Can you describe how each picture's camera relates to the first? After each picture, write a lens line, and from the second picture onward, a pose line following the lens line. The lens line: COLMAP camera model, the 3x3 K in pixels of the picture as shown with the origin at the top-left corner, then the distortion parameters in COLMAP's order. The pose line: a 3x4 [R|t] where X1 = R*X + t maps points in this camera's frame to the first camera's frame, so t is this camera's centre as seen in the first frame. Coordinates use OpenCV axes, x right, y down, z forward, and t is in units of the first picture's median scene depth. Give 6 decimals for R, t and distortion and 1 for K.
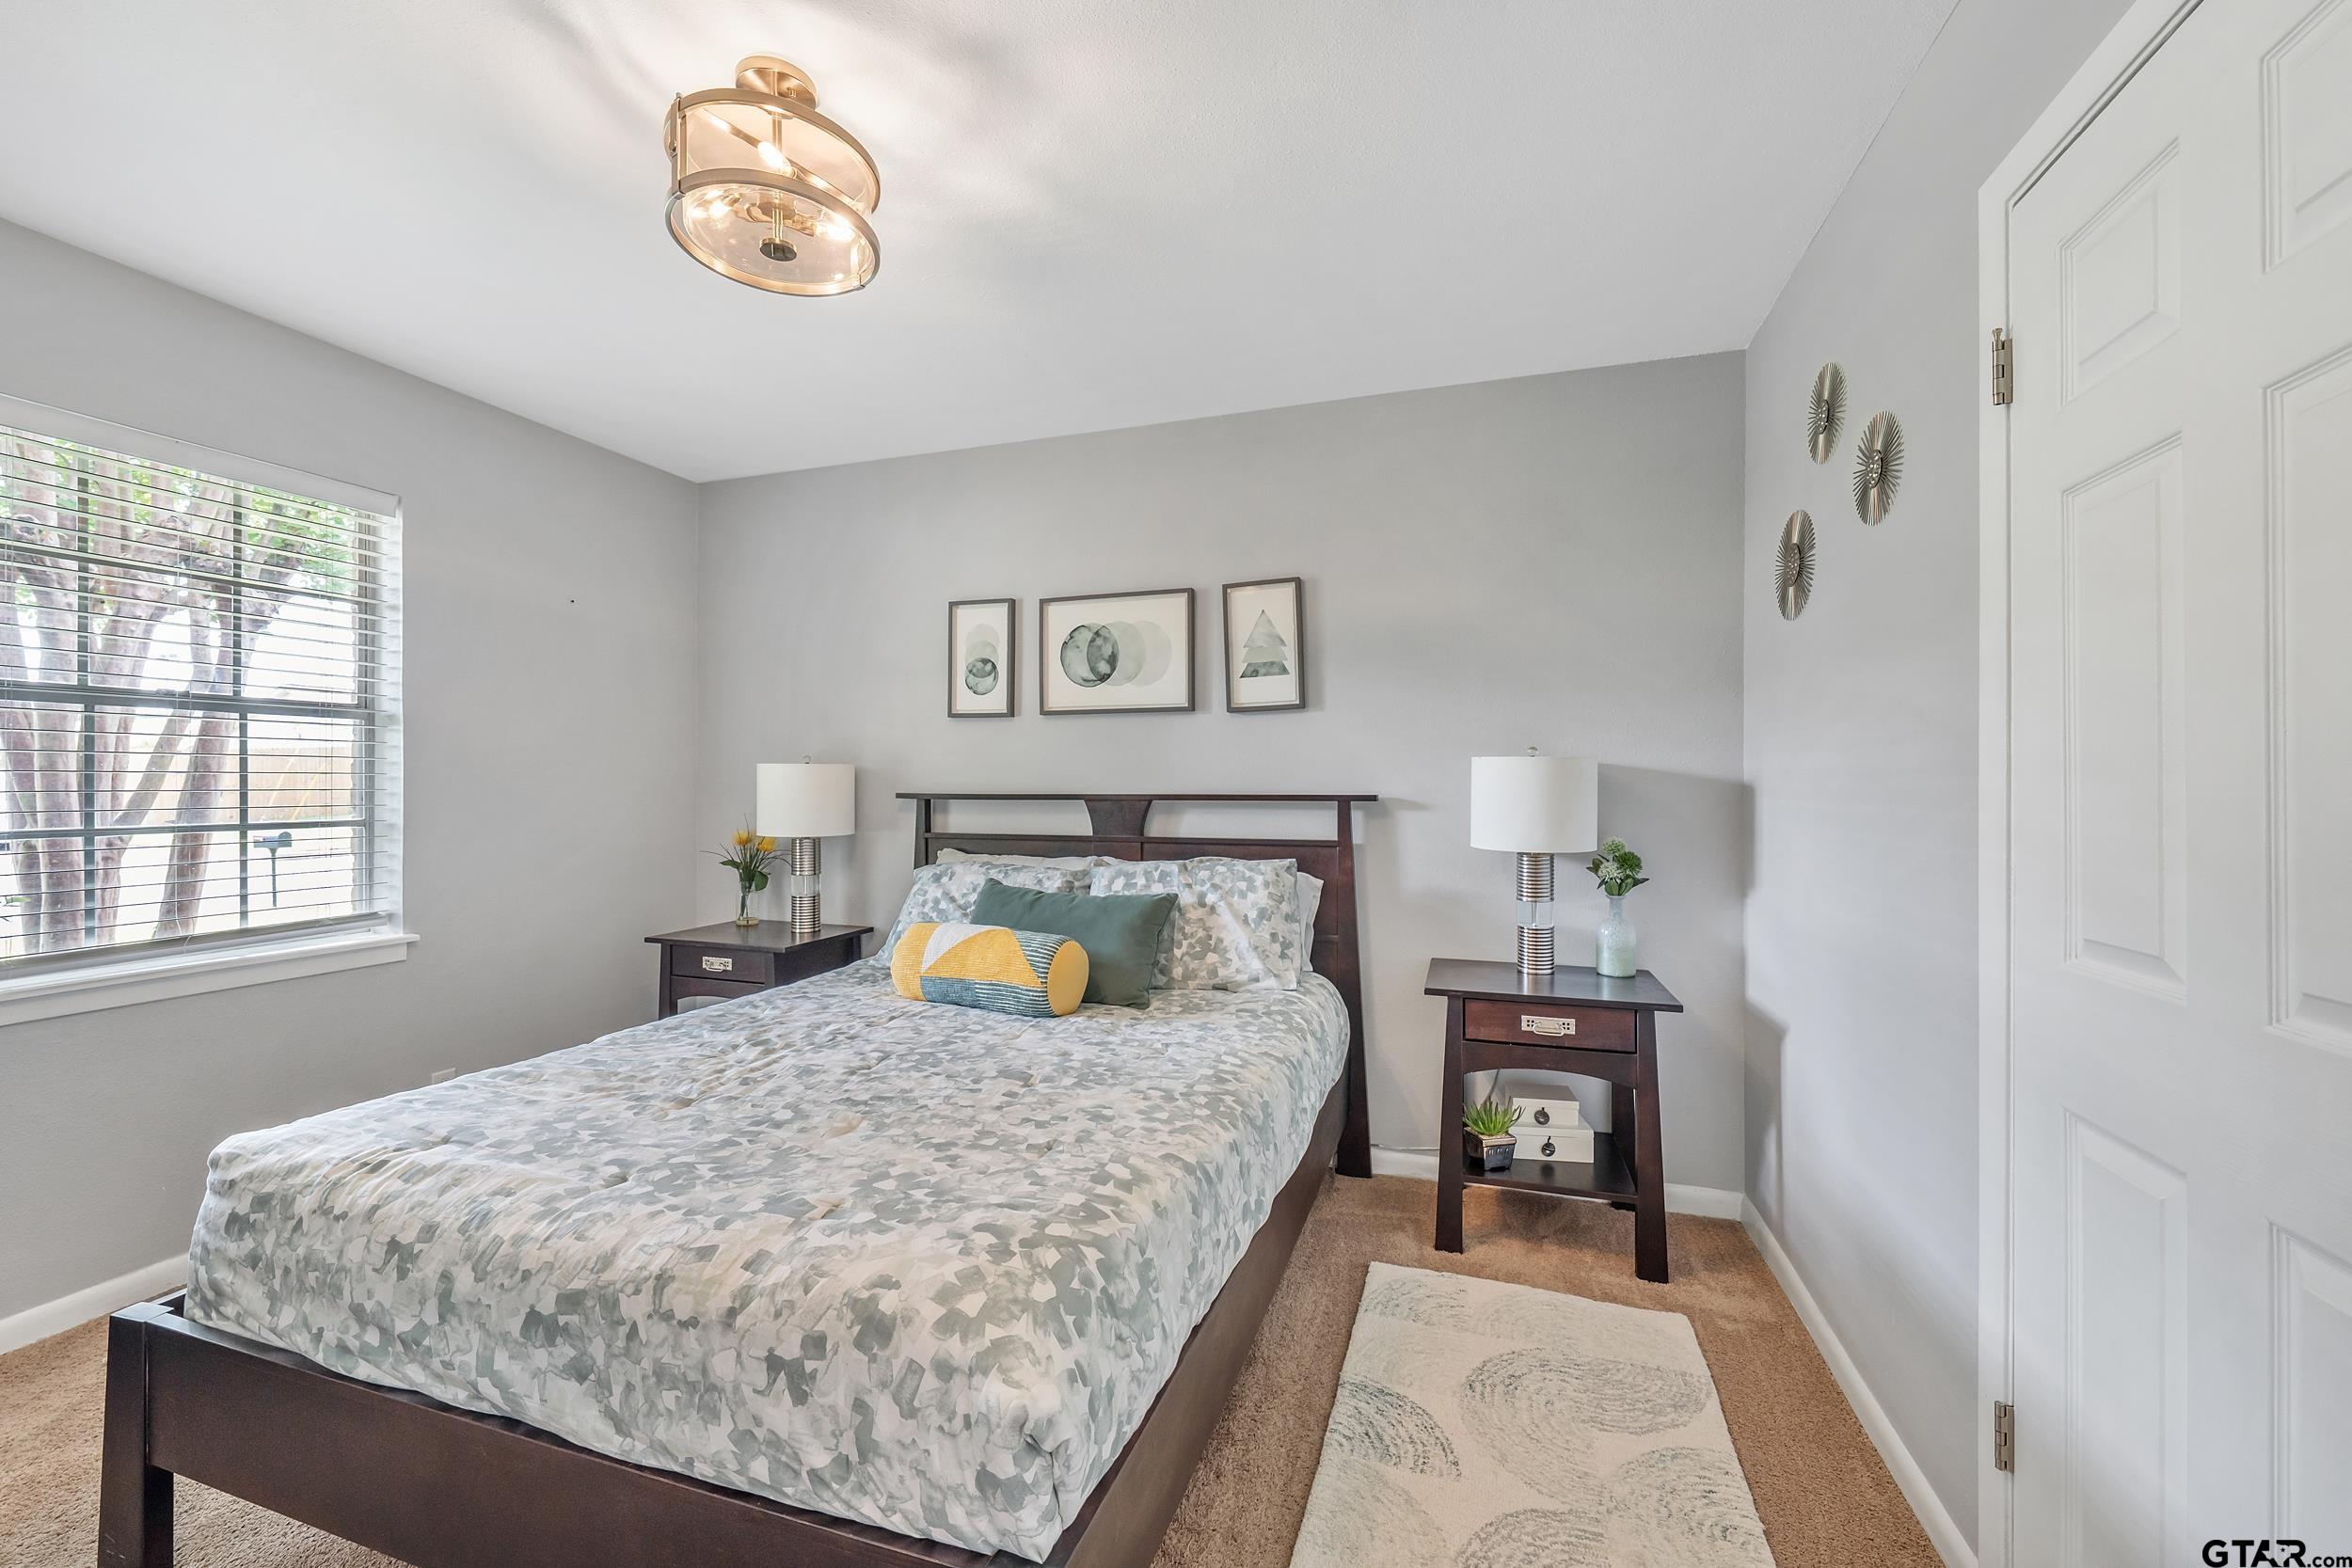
lens RADIAL K [[926.7, 0, 1181.2], [0, 926.7, 779.4], [0, 0, 1]] dist [0.000561, -0.000235]
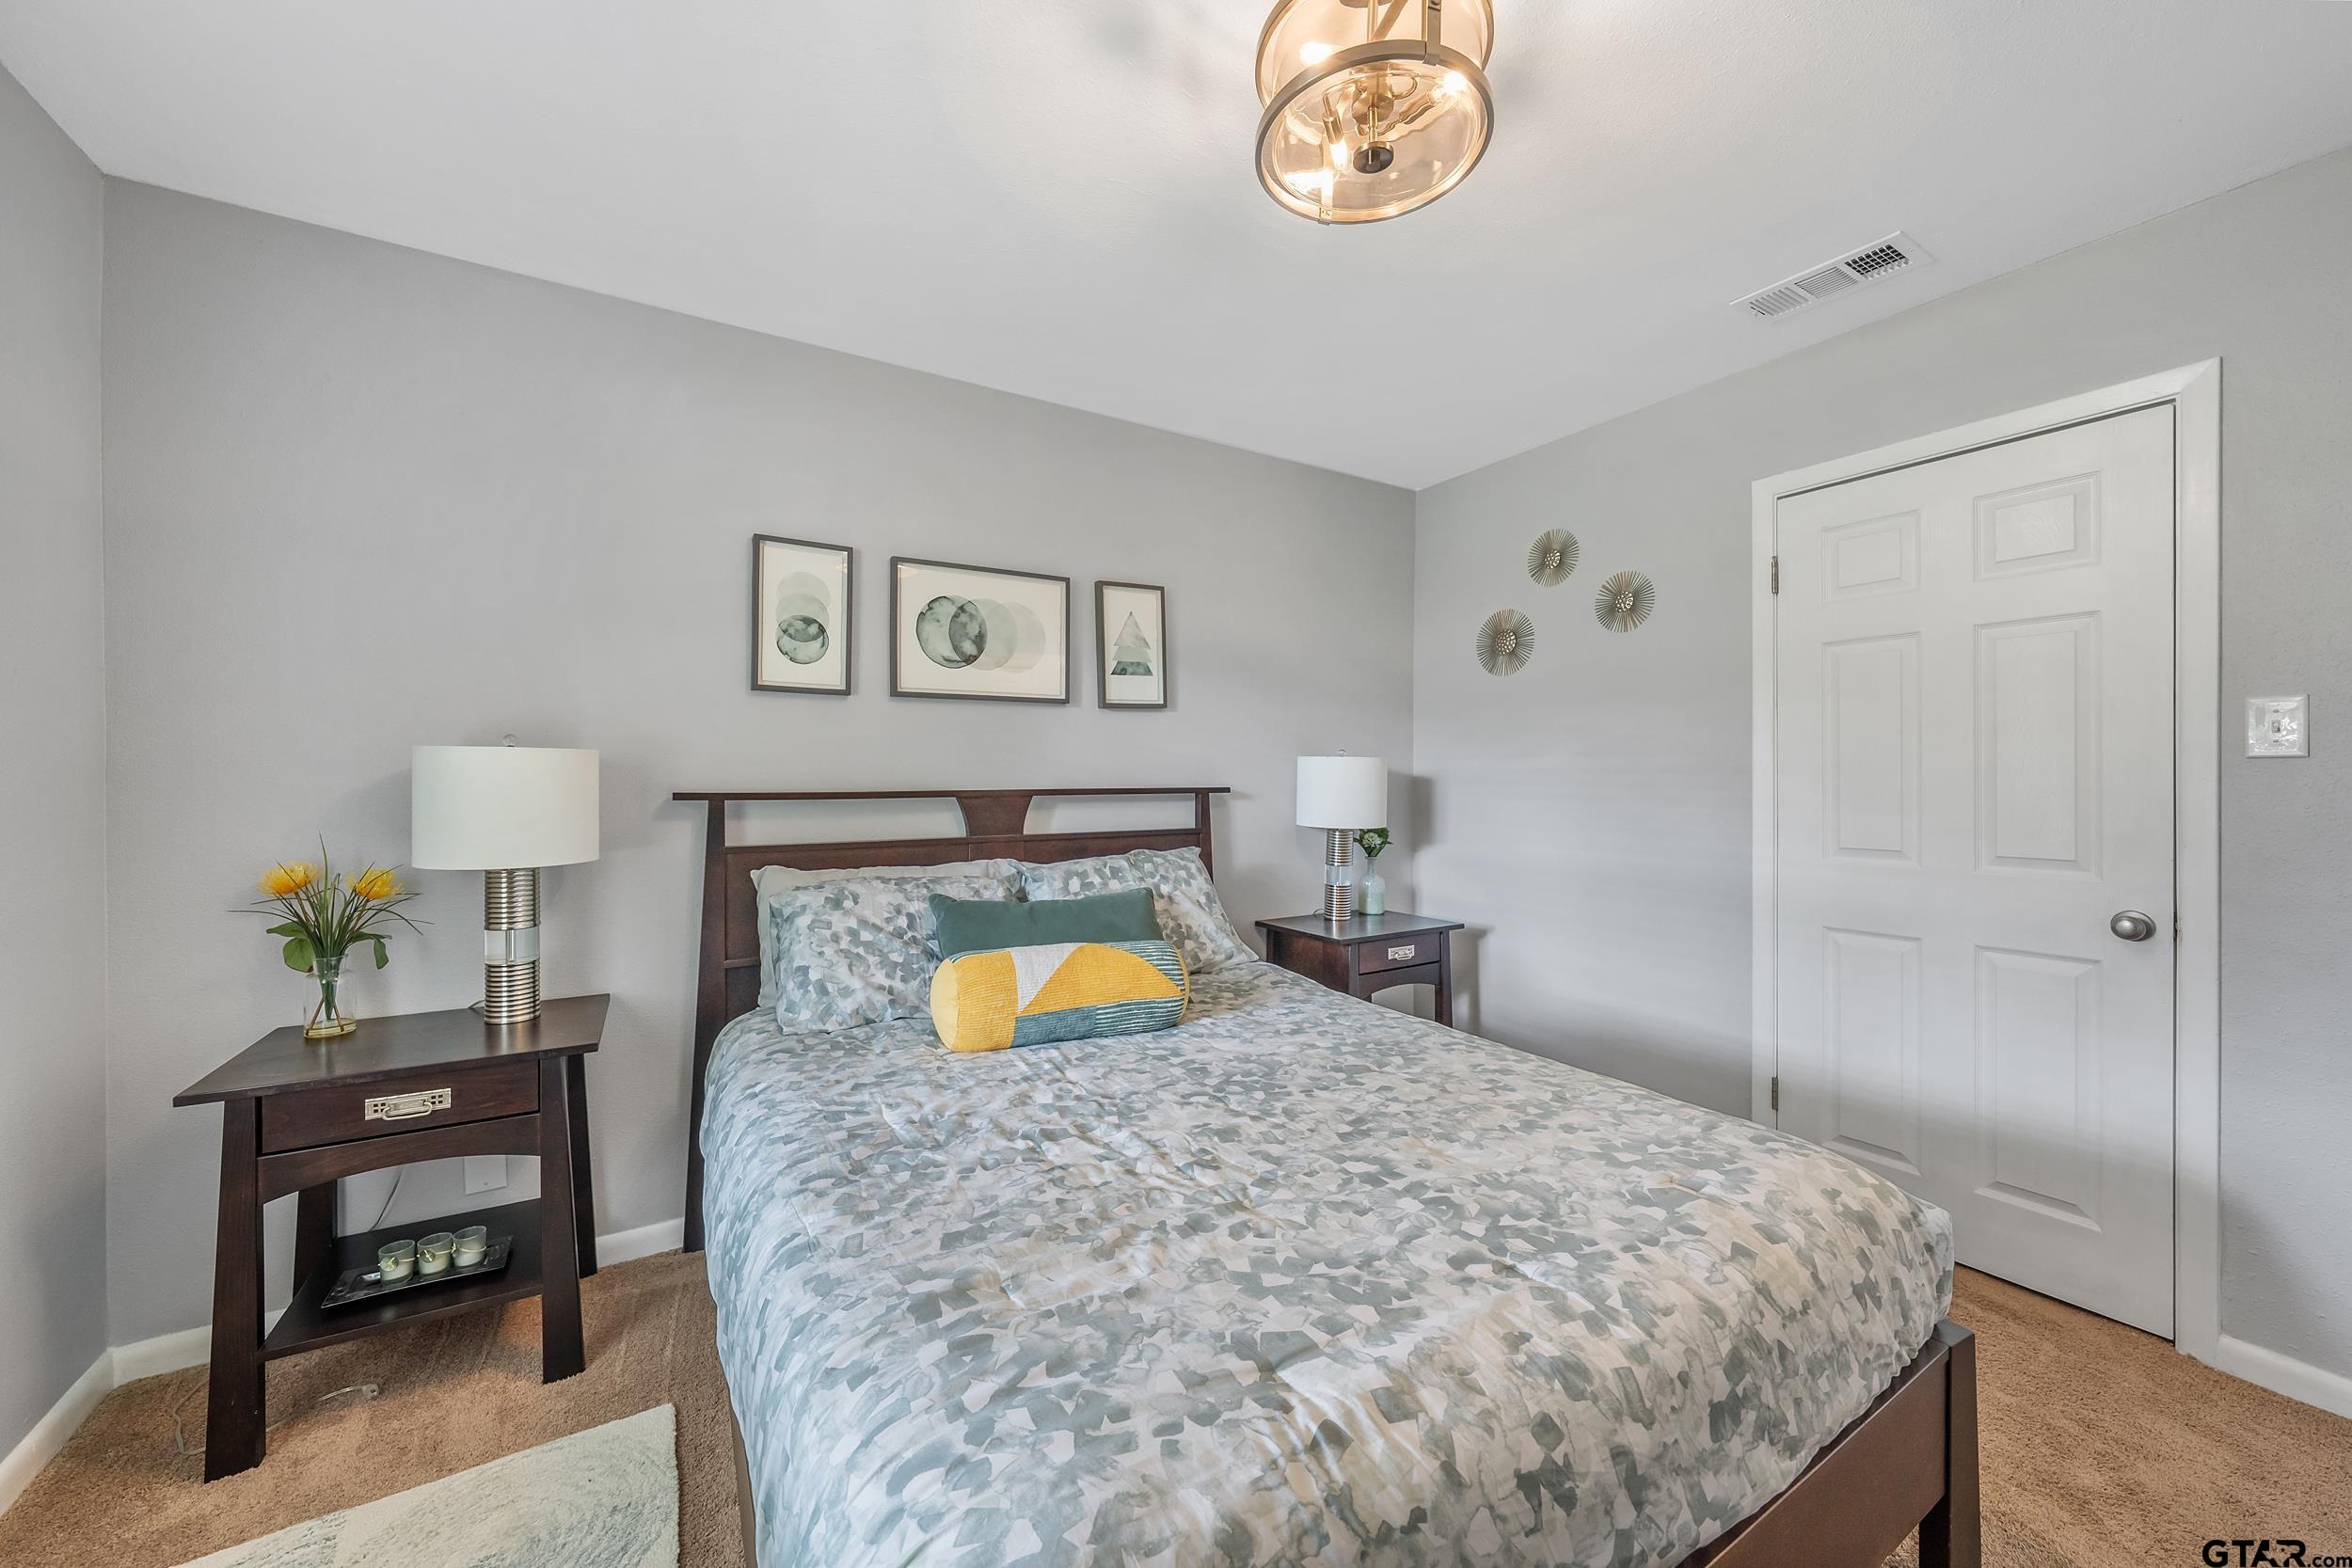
lens RADIAL K [[854.9, 0, 1175.9], [0, 854.9, 781.6], [0, 0, 1]] dist [-0.003469, -0.000051]
pose [[0.649269, -0.006505, 0.760531, -0.711935], [-0.002828, 0.999936, 0.010967, -0.002379], [-0.760553, -0.009271, 0.649209, 0.386437]]
